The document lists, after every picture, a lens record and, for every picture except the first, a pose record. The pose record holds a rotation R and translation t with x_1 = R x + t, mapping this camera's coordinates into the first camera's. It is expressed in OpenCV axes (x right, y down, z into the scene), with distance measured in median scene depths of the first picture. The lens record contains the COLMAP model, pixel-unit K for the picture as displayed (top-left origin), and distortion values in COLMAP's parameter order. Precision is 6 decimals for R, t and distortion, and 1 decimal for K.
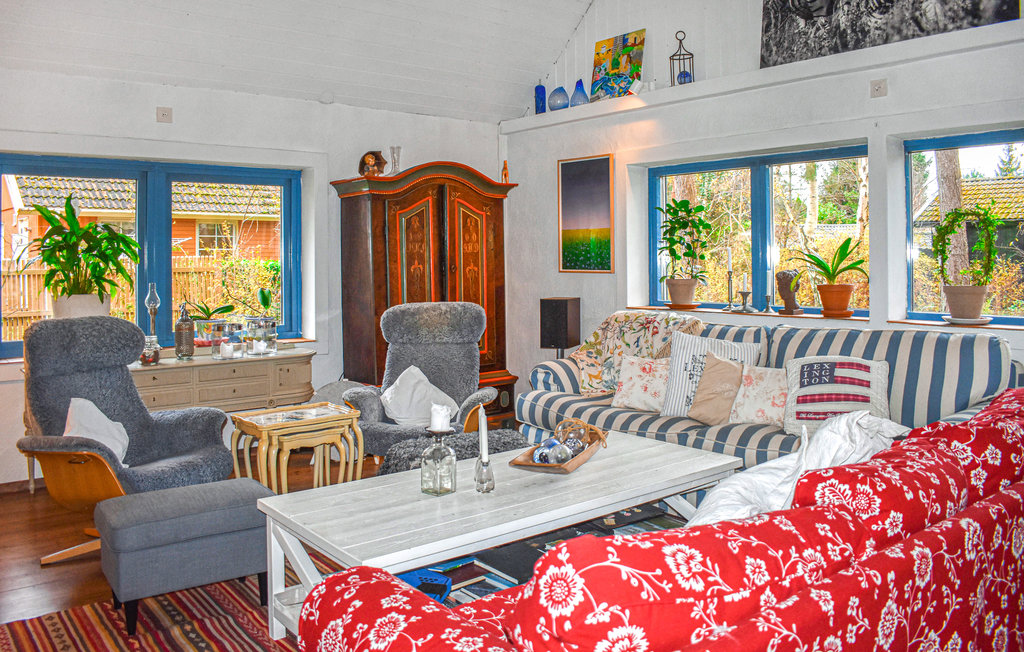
lens RADIAL K [[824.9, 0, 530.8], [0, 824.9, 246.2], [0, 0, 1]] dist [-0.042987, 0.004598]
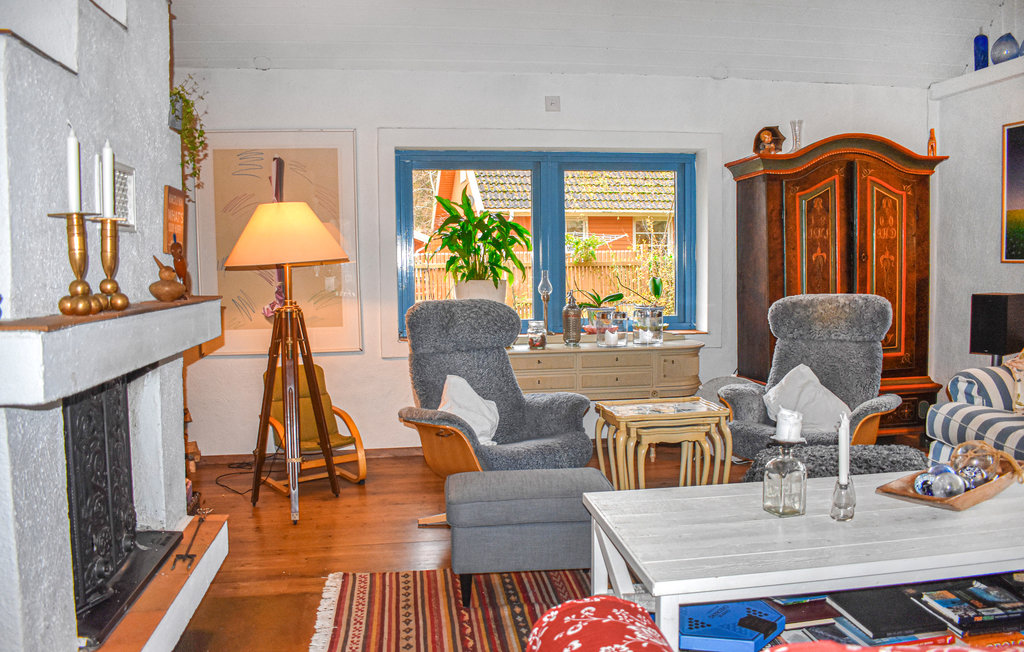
lens RADIAL K [[805.5, 0, 546.0], [0, 805.5, 323.0], [0, 0, 1]] dist [-0.074294, 0.006154]
pose [[0.862961, 0.034692, -0.504079, 0.052218], [0.013224, 0.995748, 0.091168, 0.018528], [0.505098, -0.085341, 0.858832, 0.122975]]
